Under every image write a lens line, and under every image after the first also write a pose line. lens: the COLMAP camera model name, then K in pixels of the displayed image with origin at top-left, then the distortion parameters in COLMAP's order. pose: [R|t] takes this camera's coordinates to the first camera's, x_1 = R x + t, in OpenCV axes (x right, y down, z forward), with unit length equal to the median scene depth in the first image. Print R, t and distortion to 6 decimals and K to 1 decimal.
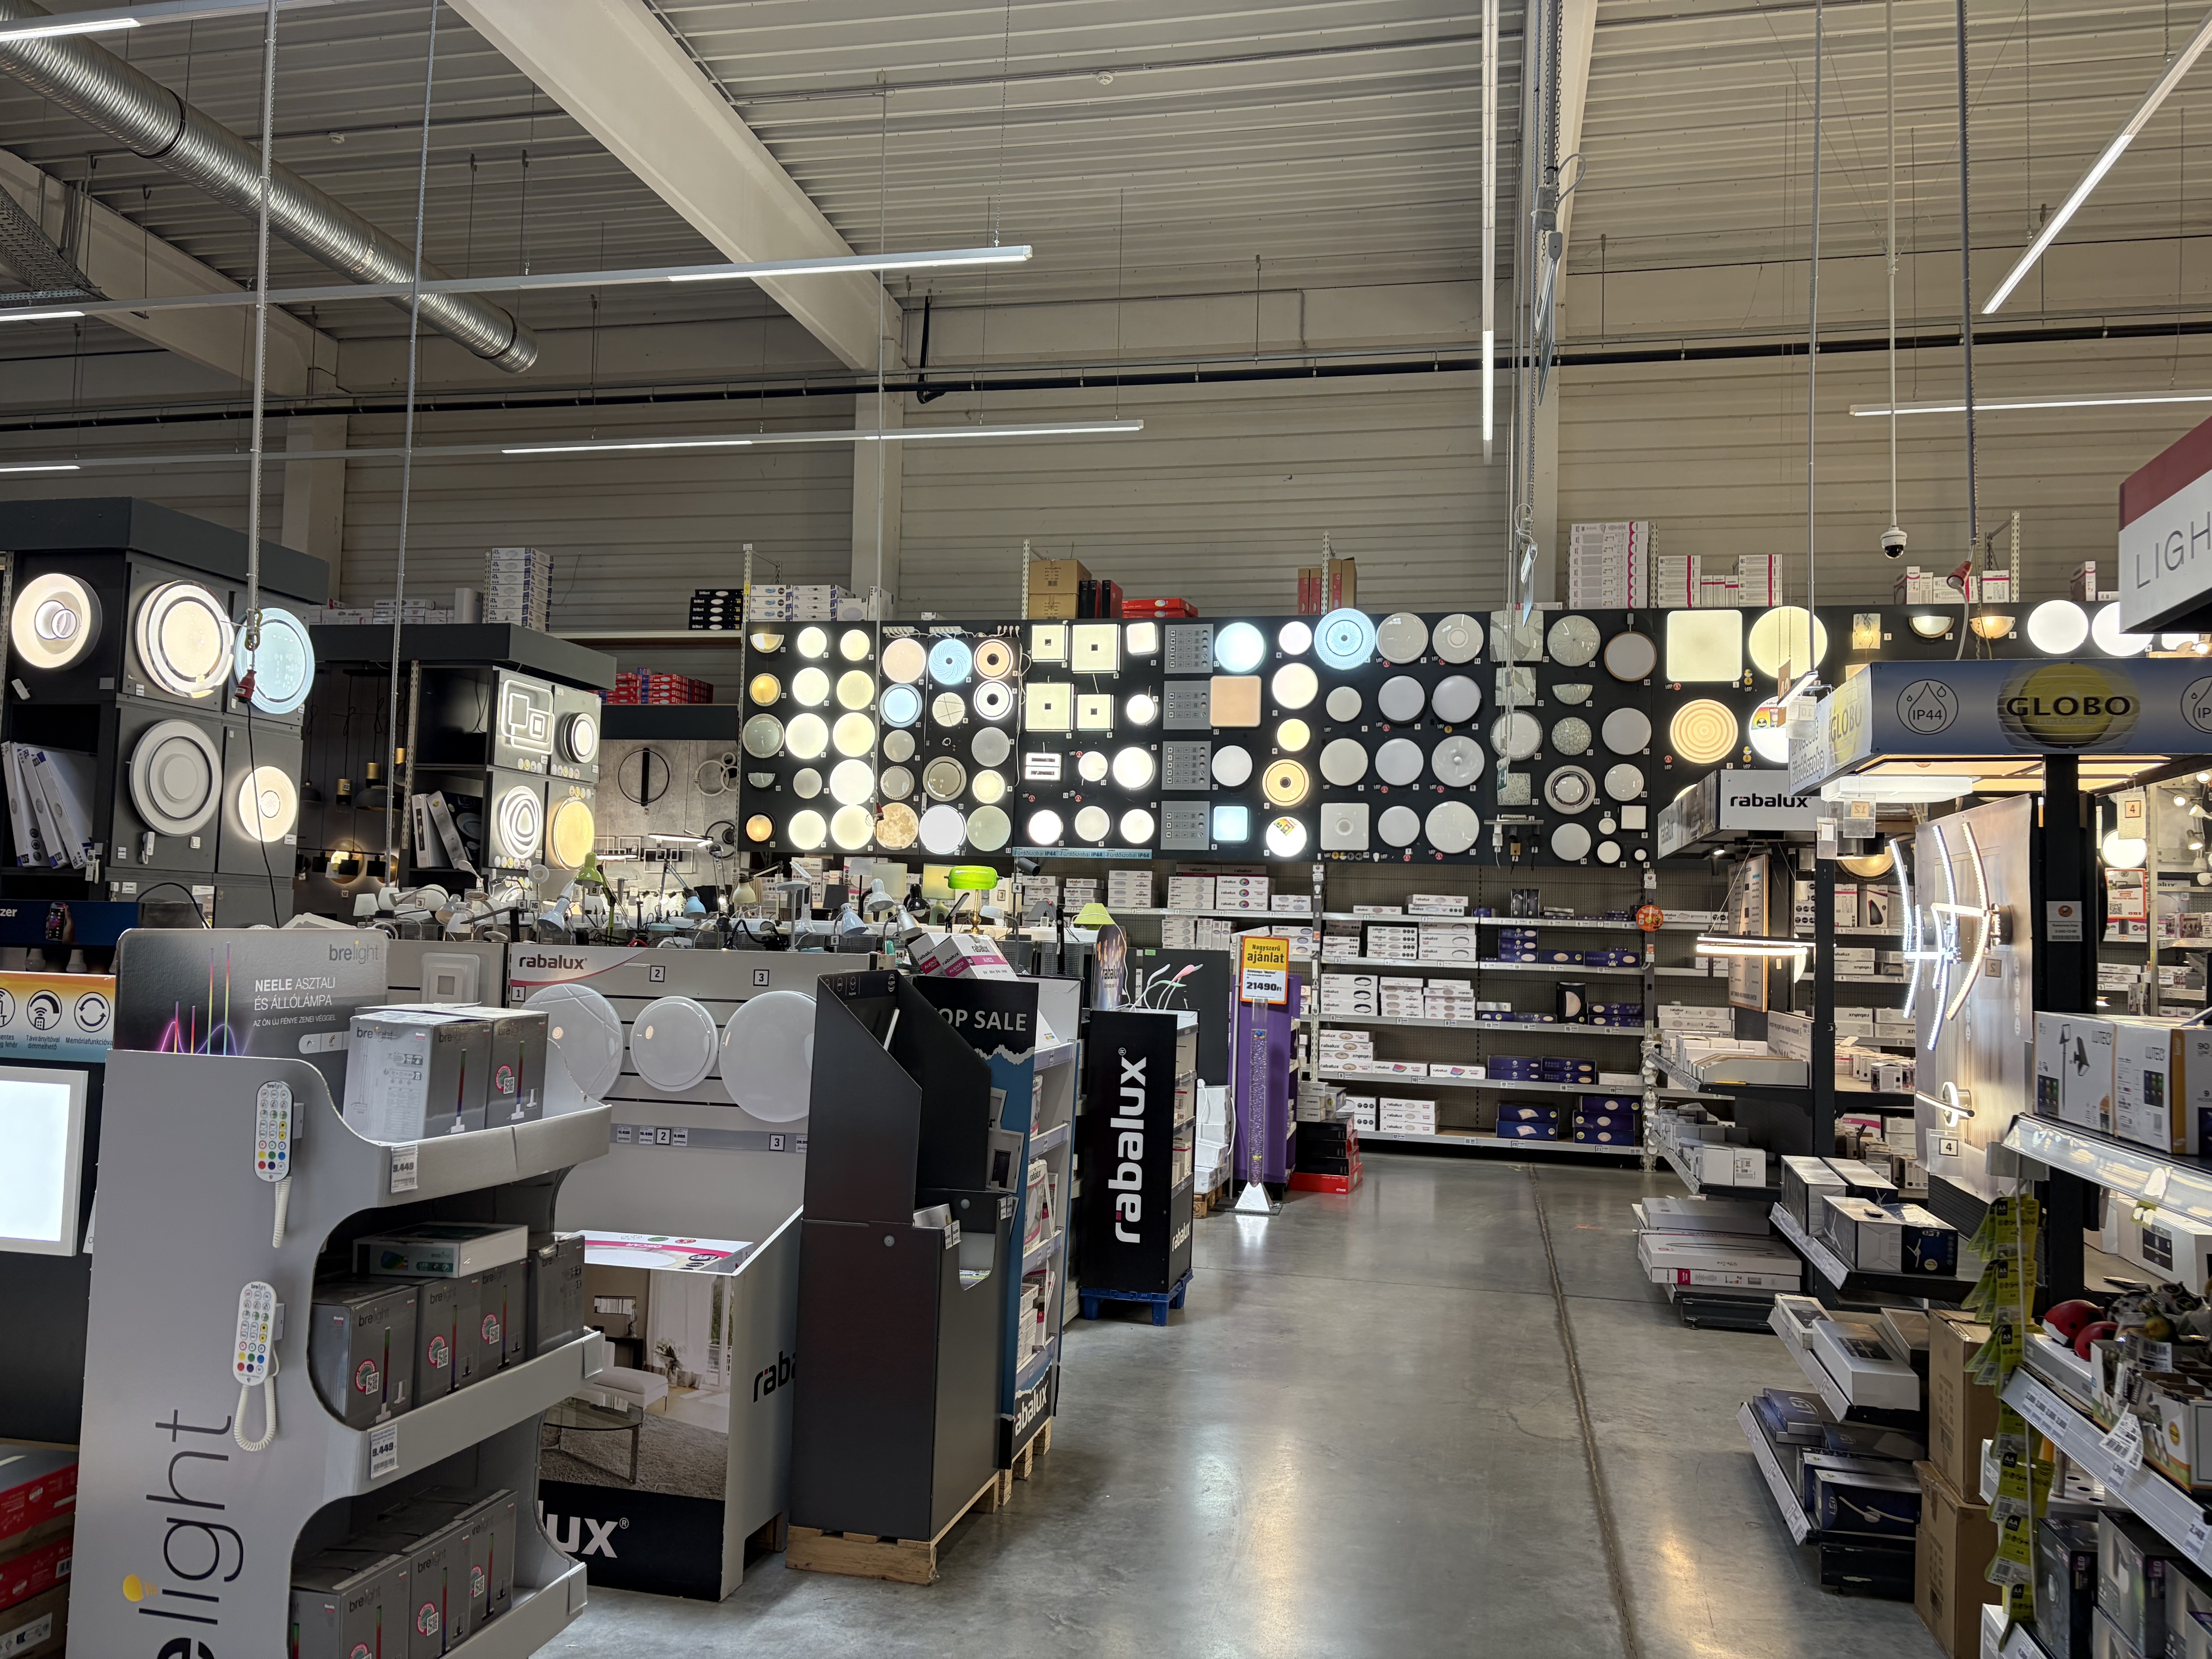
lens RADIAL K [[1666.7, 0, 1104.6], [0, 1666.7, 808.1], [0, 0, 1]] dist [0.053218, -0.056630]
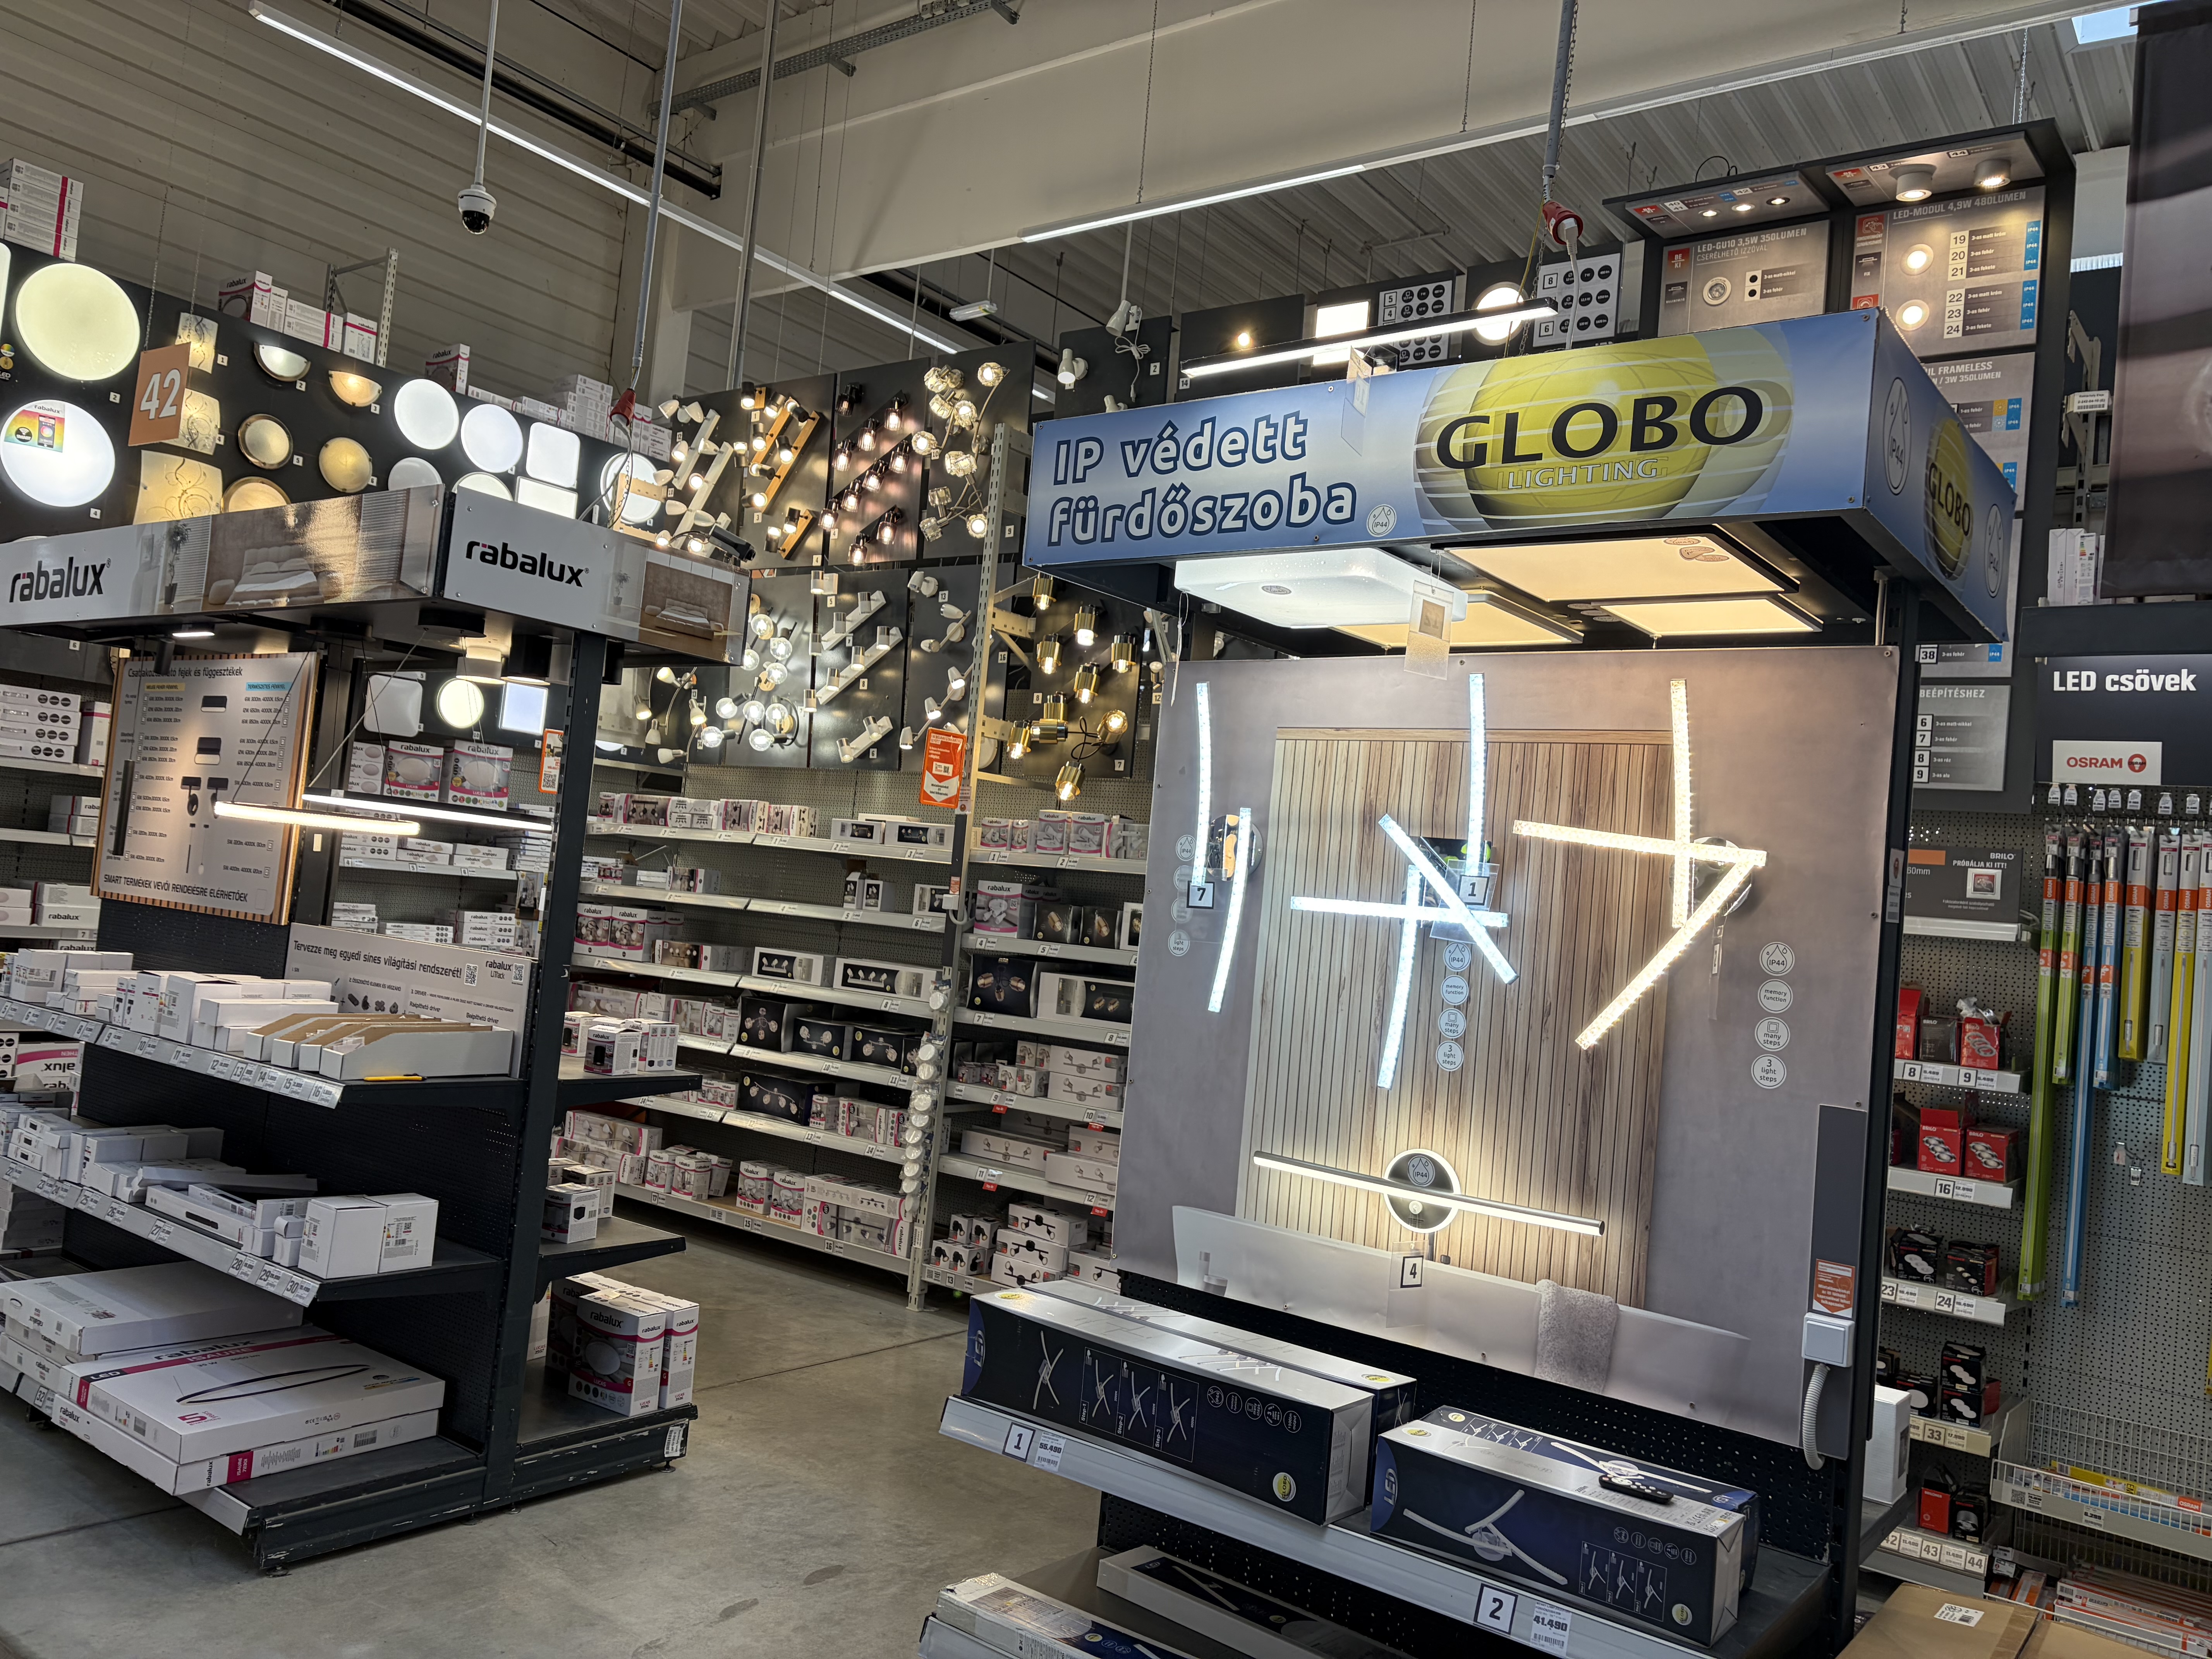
lens RADIAL K [[1666.7, 0, 1107.3], [0, 1666.7, 825.1], [0, 0, 1]] dist [0.053218, -0.056630]
pose [[0.409365, 0.054457, 0.910744, -0.011063], [-0.149905, 0.988666, 0.008263, 0.028285], [-0.899972, -0.139907, 0.412888, 0.355578]]
